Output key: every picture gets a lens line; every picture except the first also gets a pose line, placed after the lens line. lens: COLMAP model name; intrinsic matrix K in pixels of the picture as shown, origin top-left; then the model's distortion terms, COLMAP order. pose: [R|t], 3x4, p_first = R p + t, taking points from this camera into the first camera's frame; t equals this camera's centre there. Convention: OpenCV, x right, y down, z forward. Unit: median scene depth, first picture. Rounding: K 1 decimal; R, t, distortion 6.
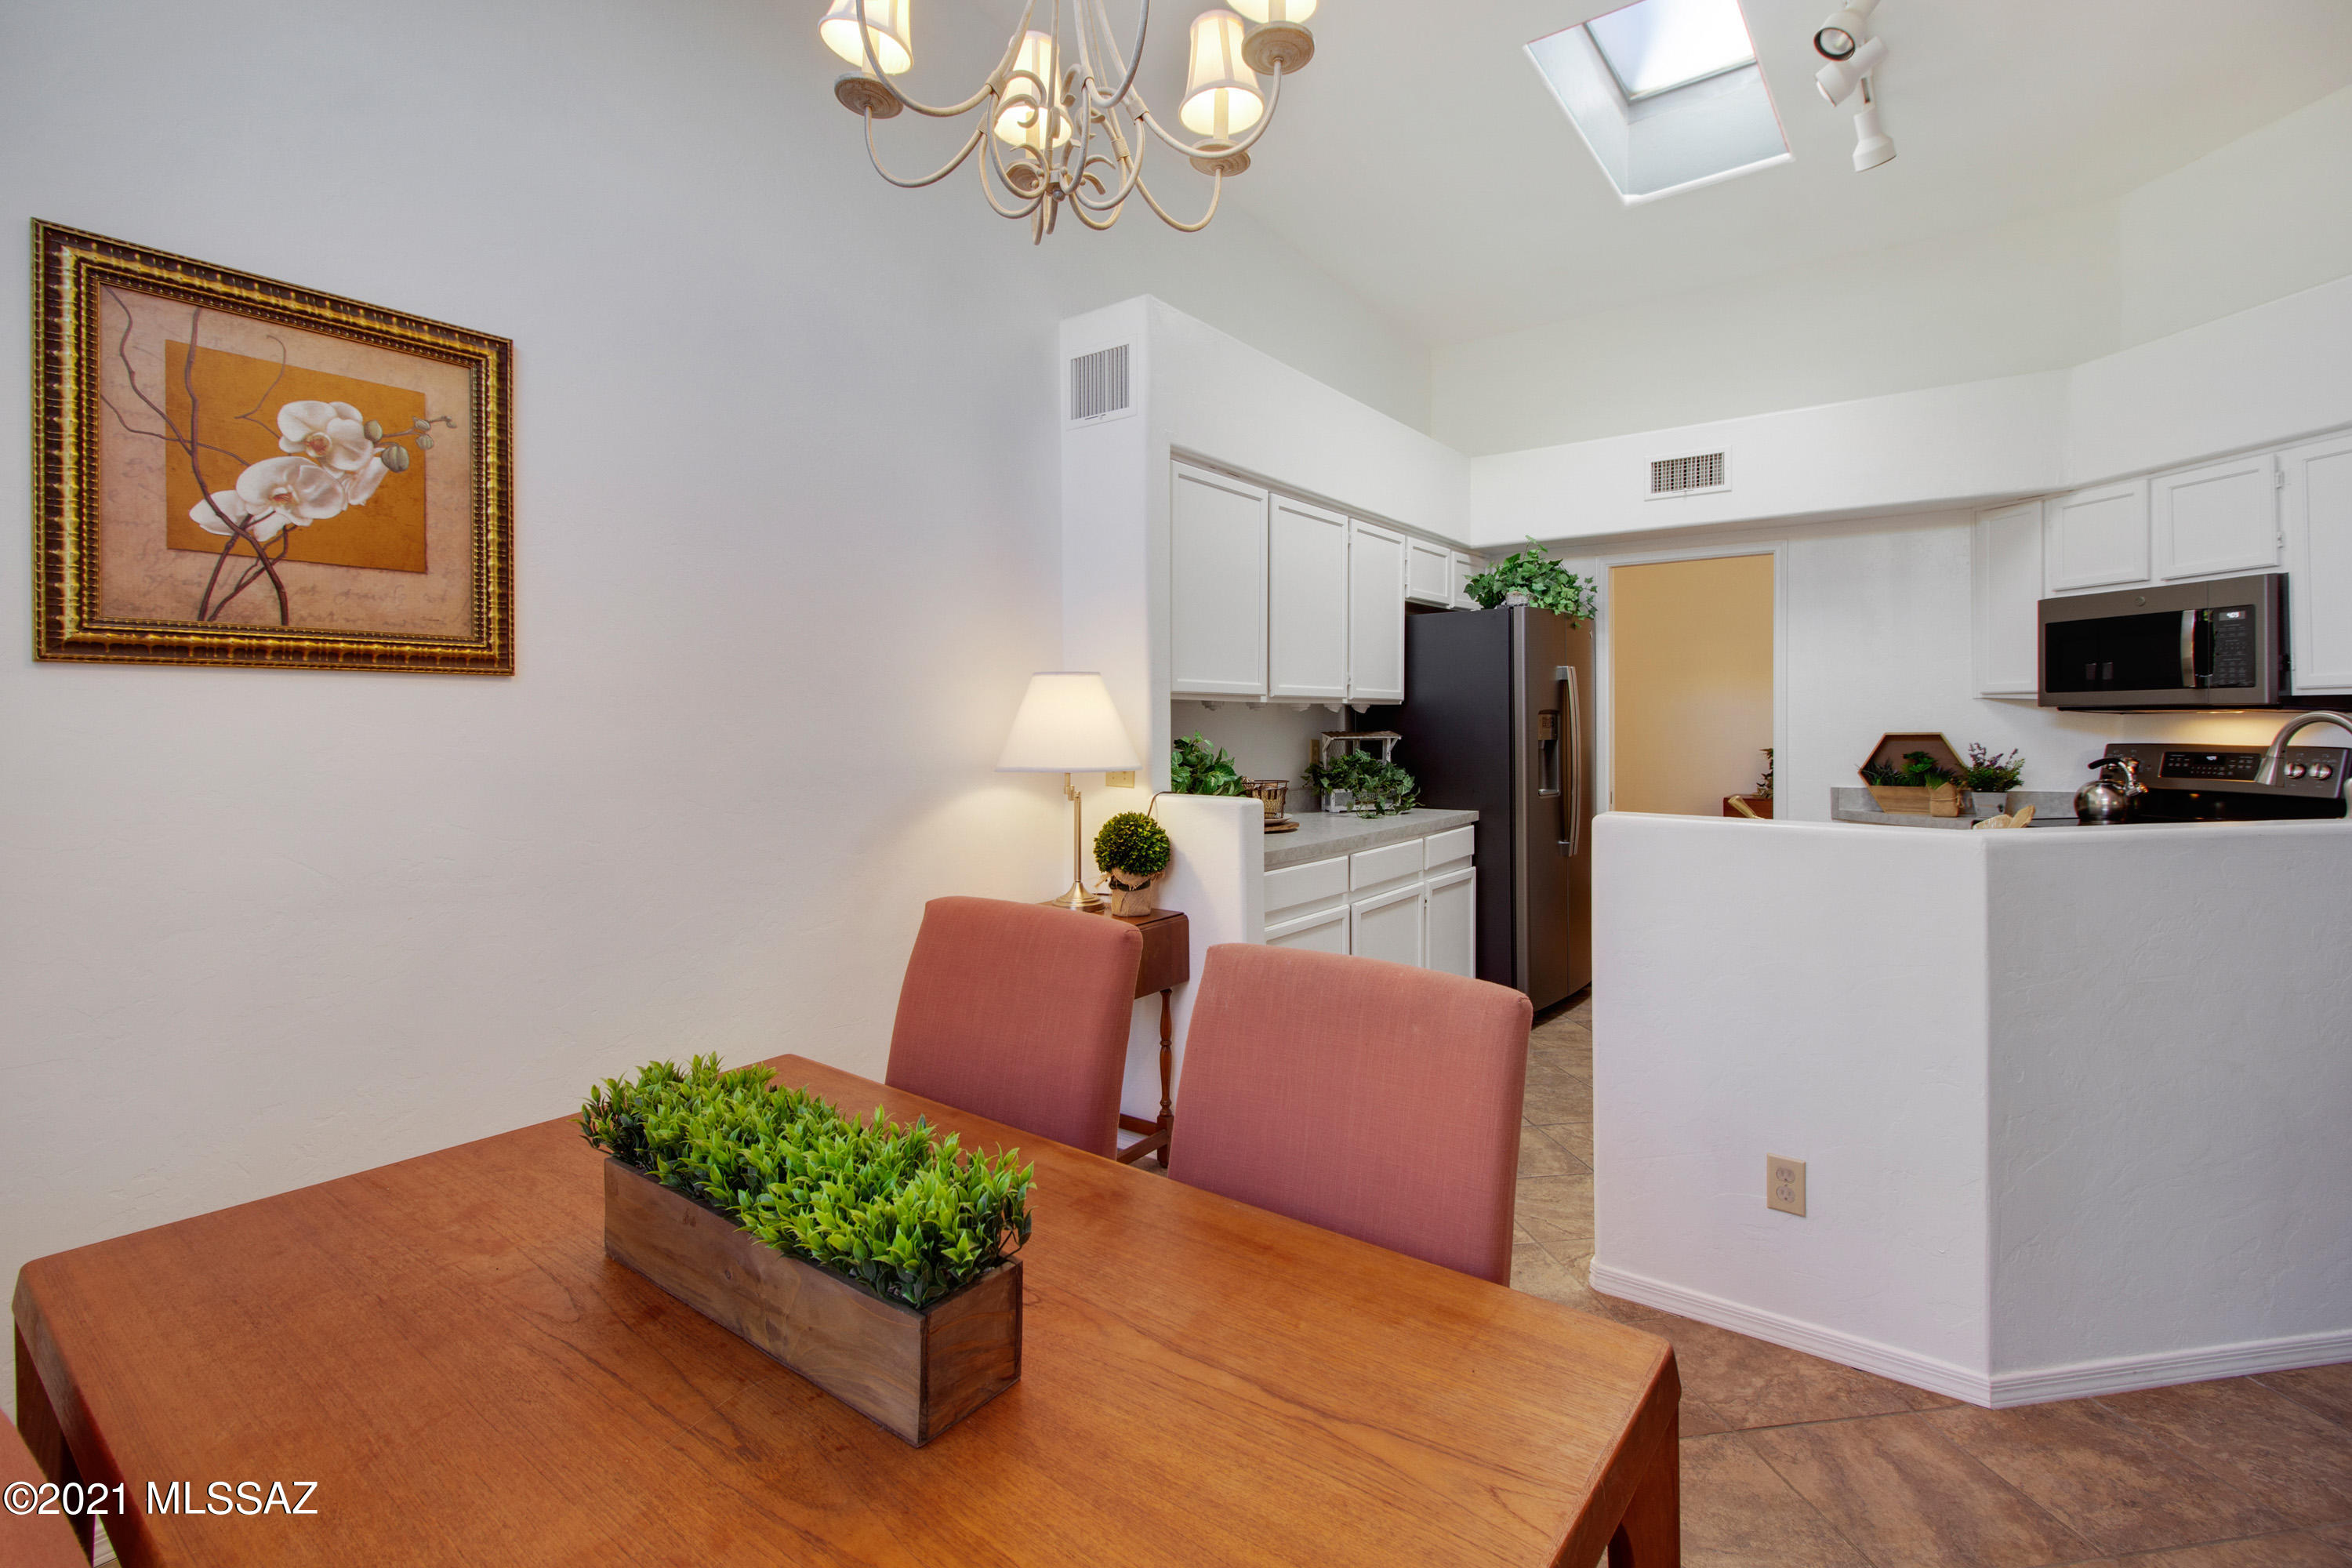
lens RADIAL K [[1079.0, 0, 1174.4], [0, 1079.0, 751.7], [0, 0, 1]] dist [0.002697, -0.000510]
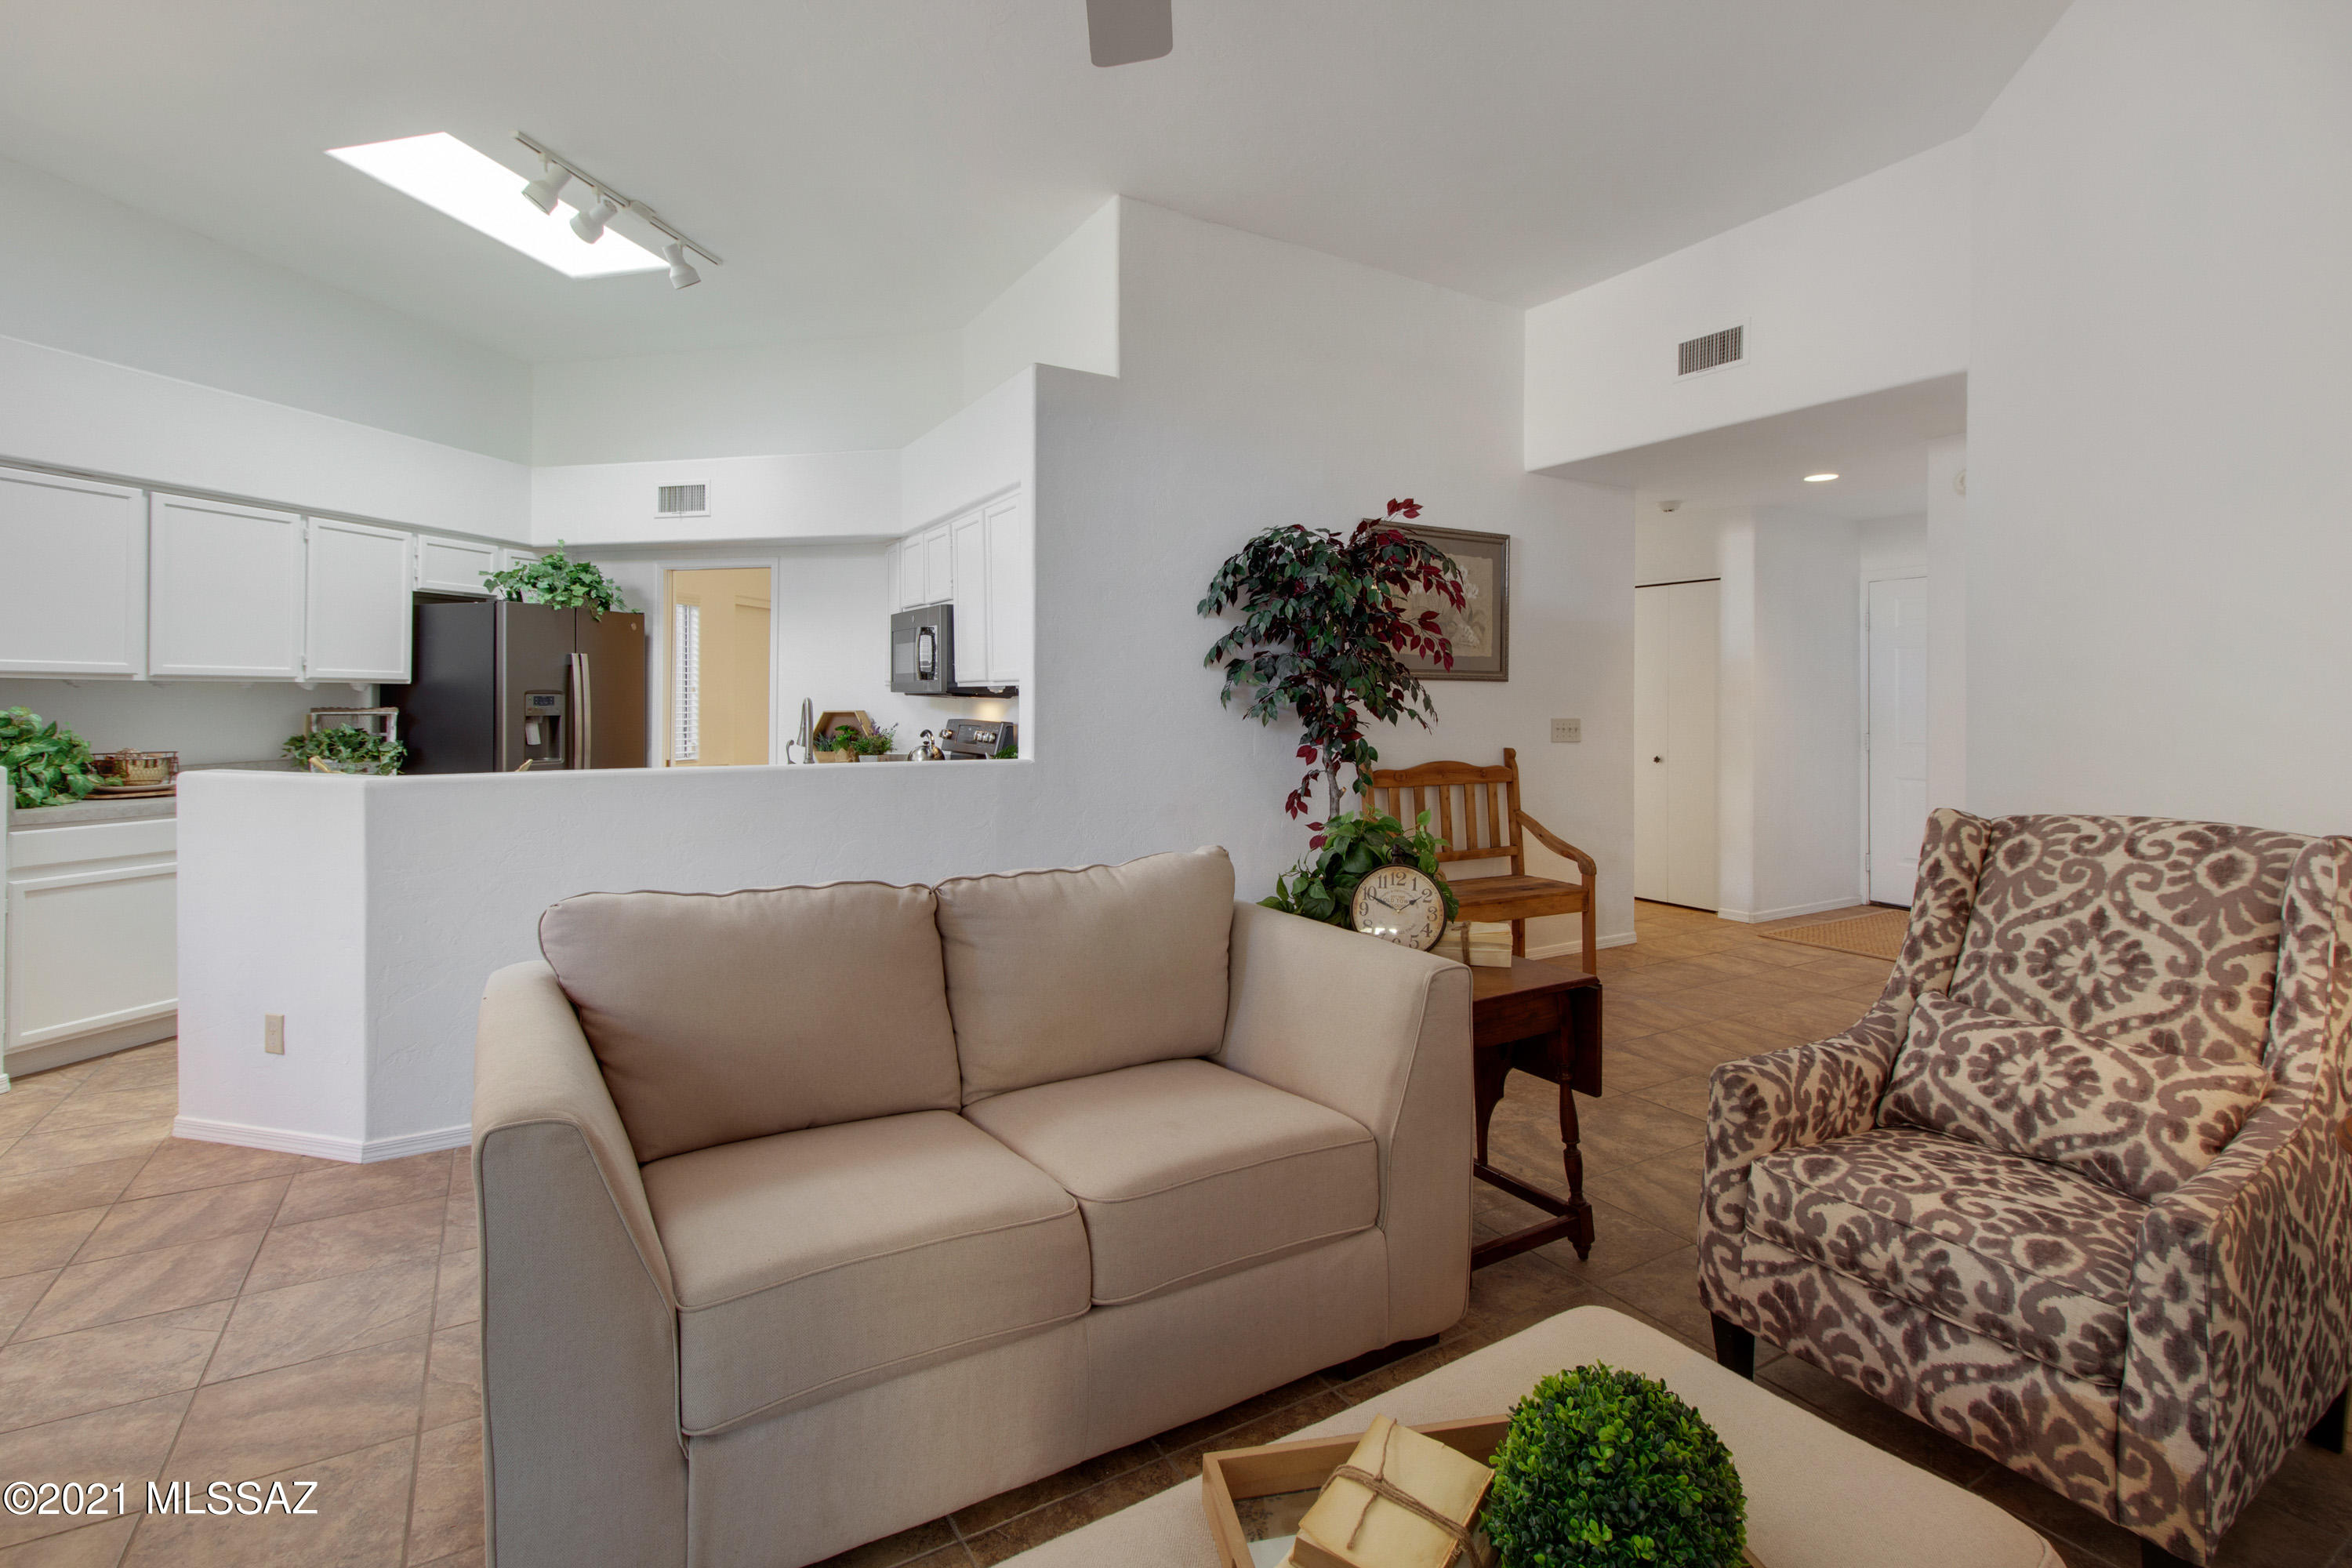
lens RADIAL K [[1063.9, 0, 1182.6], [0, 1063.9, 717.2], [0, 0, 1]] dist [0.001342, 0.000026]
pose [[0.924793, 0.001223, 0.380468, 0.606503], [0.001486, 0.999976, -0.006827, 0.001815], [-0.380467, 0.006879, 0.924769, -0.387358]]
